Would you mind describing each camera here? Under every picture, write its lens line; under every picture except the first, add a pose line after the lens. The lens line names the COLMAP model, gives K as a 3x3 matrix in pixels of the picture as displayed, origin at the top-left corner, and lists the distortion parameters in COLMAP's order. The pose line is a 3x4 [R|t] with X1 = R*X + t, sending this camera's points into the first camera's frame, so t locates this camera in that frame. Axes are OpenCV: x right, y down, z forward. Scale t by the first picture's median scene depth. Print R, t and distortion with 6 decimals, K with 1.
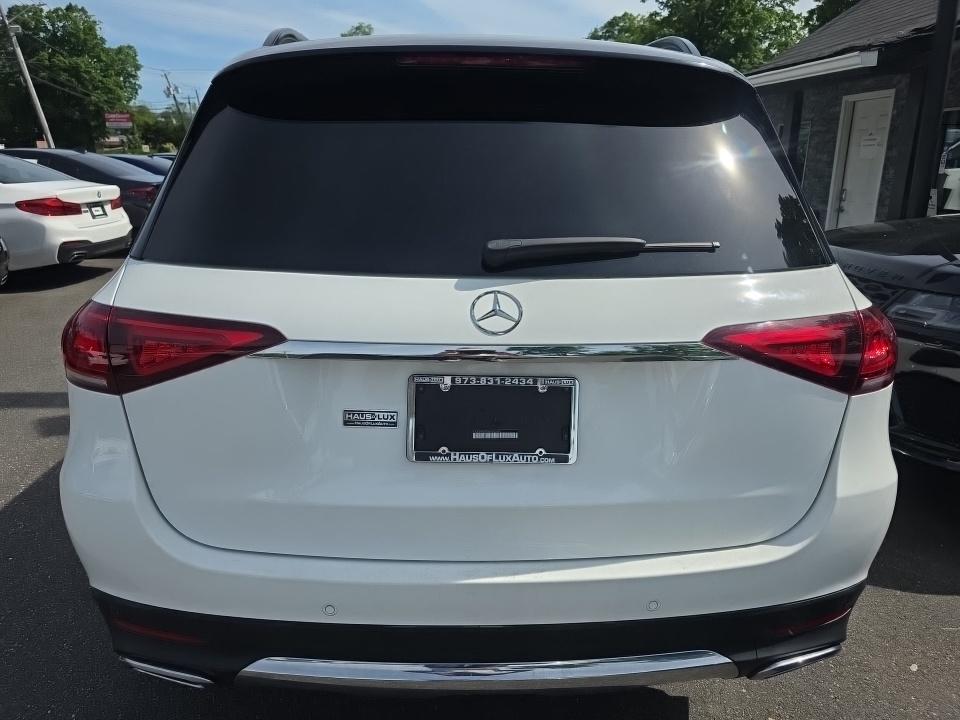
lens RADIAL K [[648.4, 0, 487.0], [0, 648.4, 367.3], [0, 0, 1]] dist [0.001129, 0.003718]
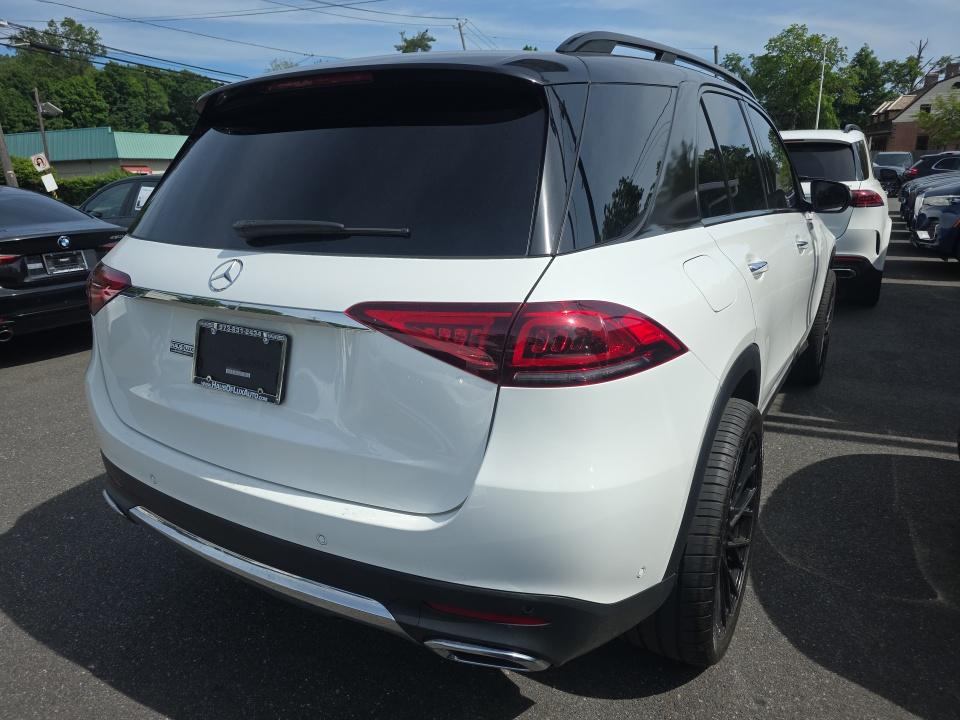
lens RADIAL K [[648.4, 0, 478.1], [0, 648.4, 362.2], [0, 0, 1]] dist [0.001129, 0.003718]
pose [[0.862624, 0.132662, -0.488139, 1.036161], [-0.151839, 0.988405, 0.000296, 0.011277], [0.482518, 0.073864, 0.872766, 0.106029]]
